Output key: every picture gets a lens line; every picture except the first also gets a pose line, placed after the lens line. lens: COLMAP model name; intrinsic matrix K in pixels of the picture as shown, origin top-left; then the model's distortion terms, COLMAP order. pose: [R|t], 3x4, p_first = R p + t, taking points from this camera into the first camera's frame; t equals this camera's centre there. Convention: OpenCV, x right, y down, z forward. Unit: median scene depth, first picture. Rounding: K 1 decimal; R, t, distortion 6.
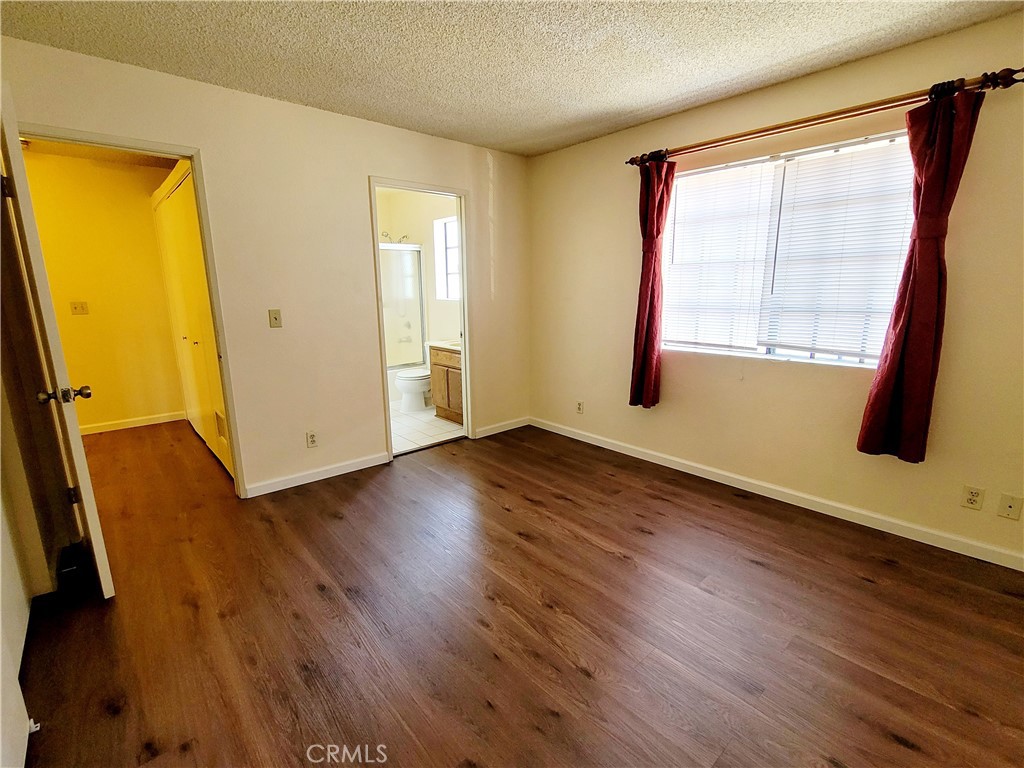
lens RADIAL K [[472.2, 0, 512.0], [0, 472.2, 384.0], [0, 0, 1]] dist [-0.001021, -0.000068]
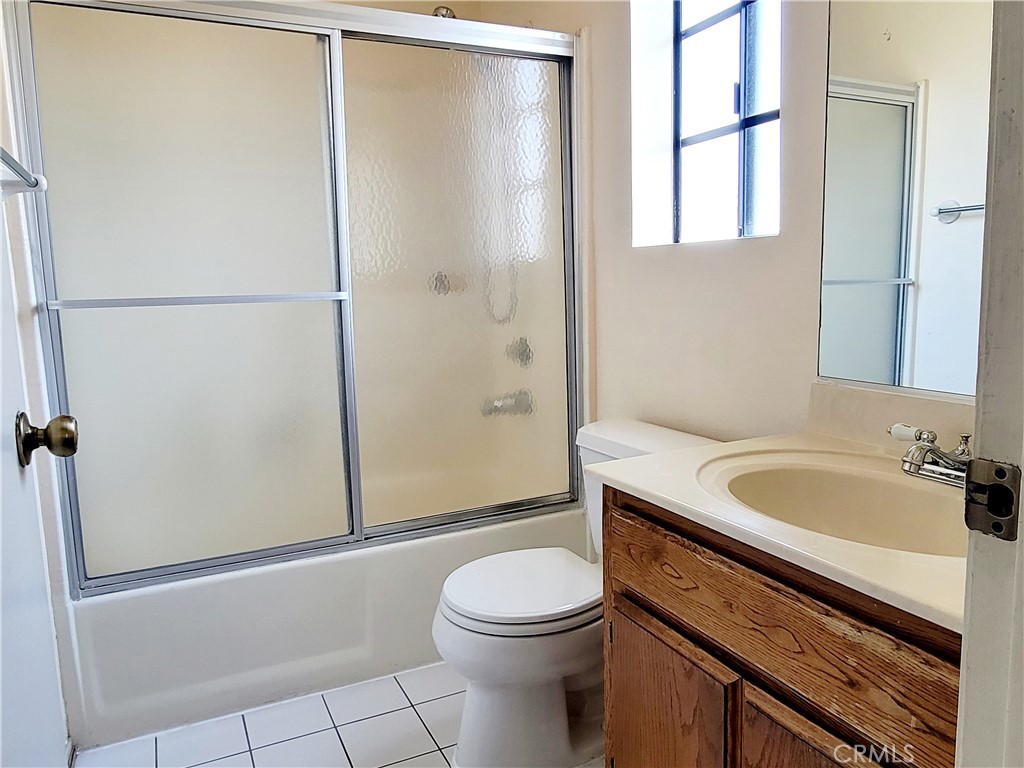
lens RADIAL K [[737.9, 0, 512.0], [0, 737.9, 384.0], [0, 0, 1]] dist [-0.001445, -0.000108]
pose [[0.963757, 0.020117, -0.266023, -0.116718], [-0.037084, 0.997574, -0.058910, -0.085517], [0.264192, 0.066640, 0.962165, 0.623749]]
